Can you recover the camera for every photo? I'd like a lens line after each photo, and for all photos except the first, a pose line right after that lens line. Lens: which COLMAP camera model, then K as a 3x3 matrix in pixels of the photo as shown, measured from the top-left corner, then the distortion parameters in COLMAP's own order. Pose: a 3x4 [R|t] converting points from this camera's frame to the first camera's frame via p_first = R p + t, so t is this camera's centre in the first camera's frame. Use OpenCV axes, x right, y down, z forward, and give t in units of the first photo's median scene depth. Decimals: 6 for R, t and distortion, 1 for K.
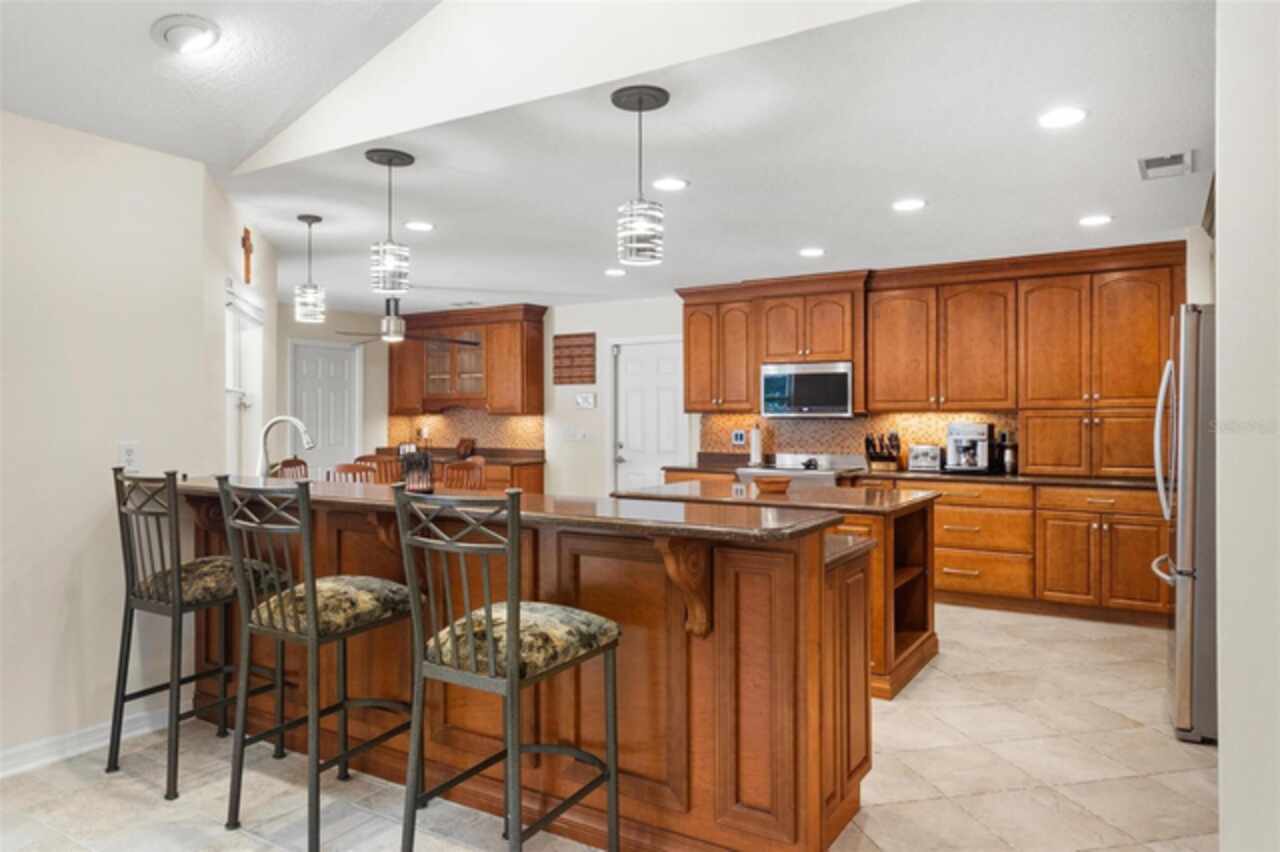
lens RADIAL K [[850.9, 0, 646.0], [0, 850.9, 423.5], [0, 0, 1]] dist [-0.004567, 0.000010]
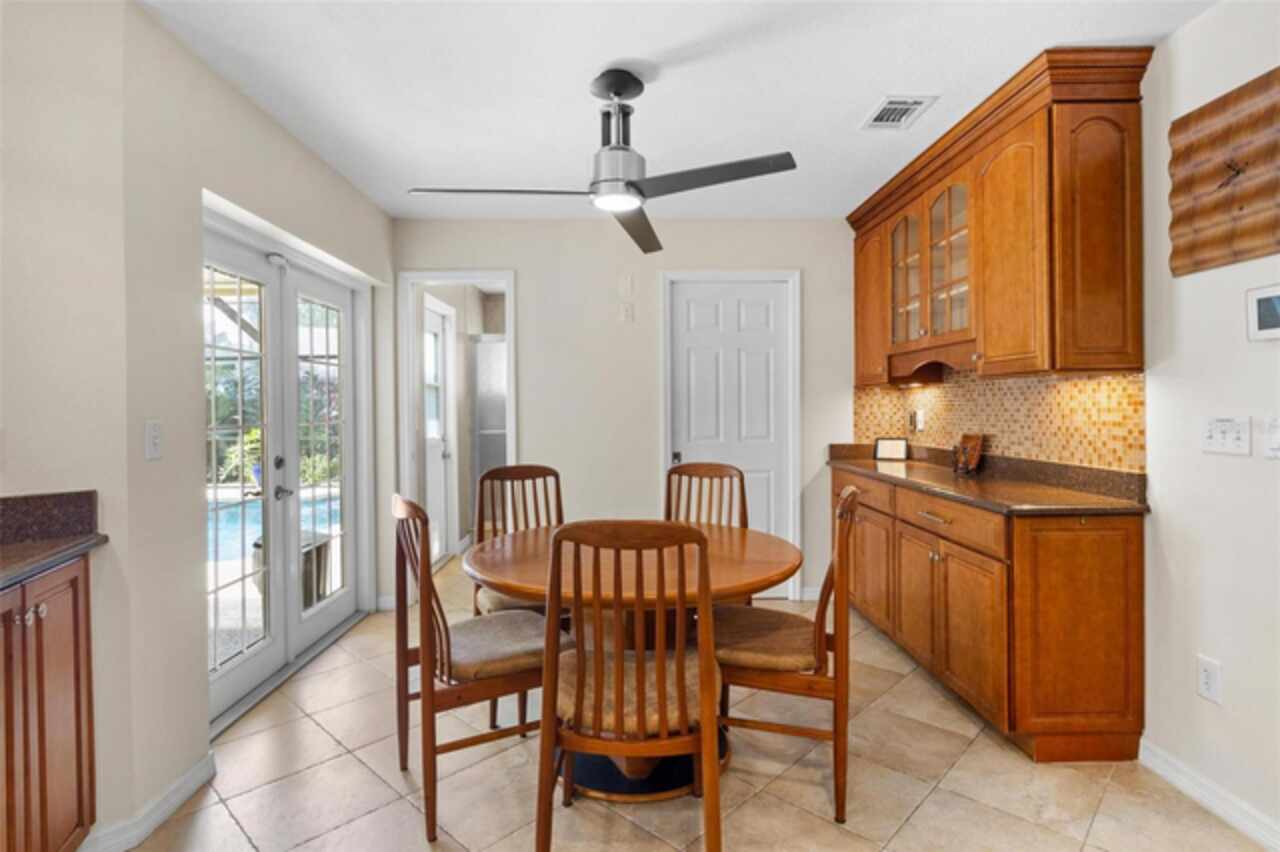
lens RADIAL K [[610.8, 0, 681.9], [0, 610.8, 411.3], [0, 0, 1]] dist [-0.011339, -0.000468]
pose [[0.535396, 0.003323, -0.844595, -0.016436], [-0.007759, 0.999969, -0.000984, 0.008287], [0.844566, 0.007080, 0.535405, 0.850582]]
